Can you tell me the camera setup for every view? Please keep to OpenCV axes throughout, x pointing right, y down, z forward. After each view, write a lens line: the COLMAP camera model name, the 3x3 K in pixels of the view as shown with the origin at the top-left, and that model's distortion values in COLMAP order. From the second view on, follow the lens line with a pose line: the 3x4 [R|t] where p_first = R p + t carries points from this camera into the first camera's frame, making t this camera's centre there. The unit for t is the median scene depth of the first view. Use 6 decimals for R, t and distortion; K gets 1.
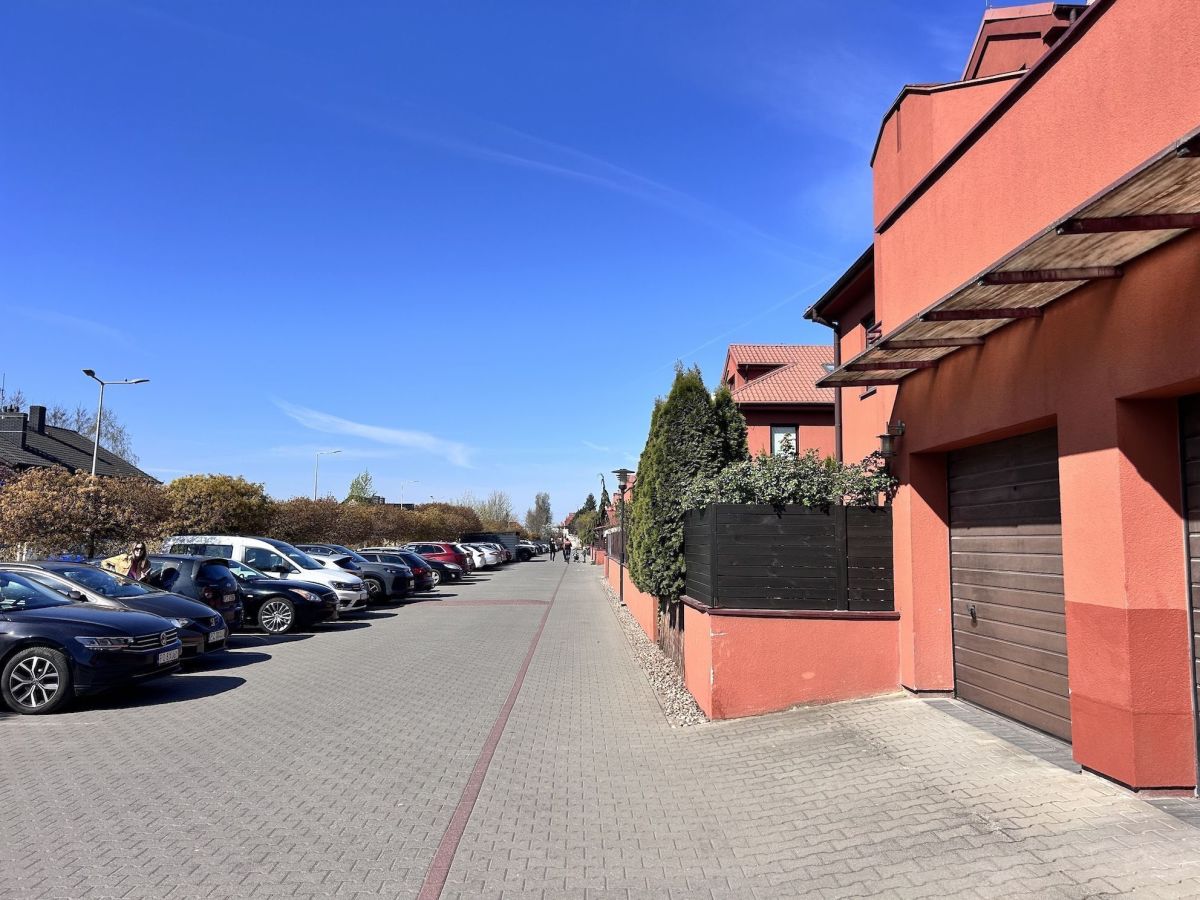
lens RADIAL K [[894.3, 0, 594.4], [0, 894.3, 445.1], [0, 0, 1]] dist [0.055031, -0.053044]
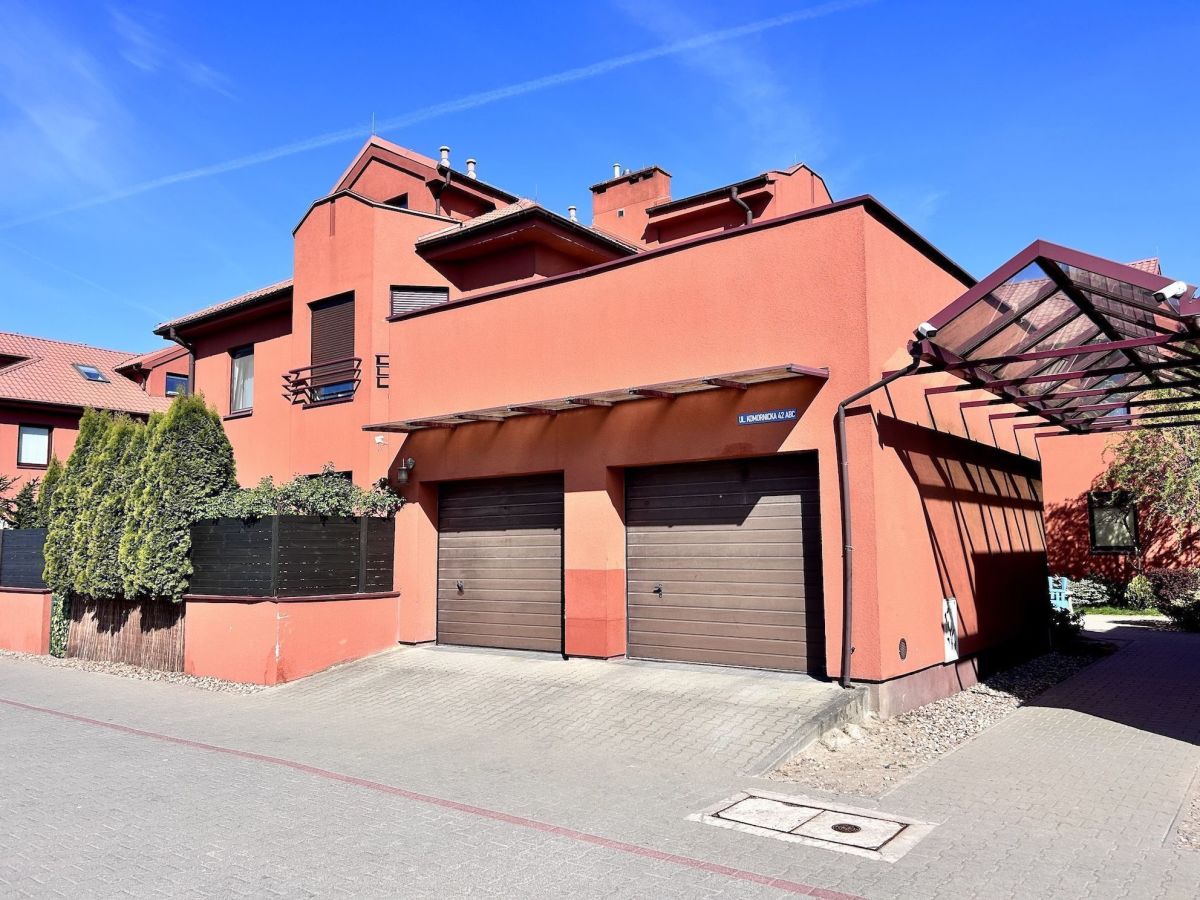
lens RADIAL K [[894.3, 0, 605.3], [0, 894.3, 452.2], [0, 0, 1]] dist [0.055031, -0.053044]
pose [[0.626374, 0.067753, 0.776573, -0.565808], [-0.065867, 0.997253, -0.033879, -0.008834], [-0.776735, -0.029930, 0.629116, -0.145880]]
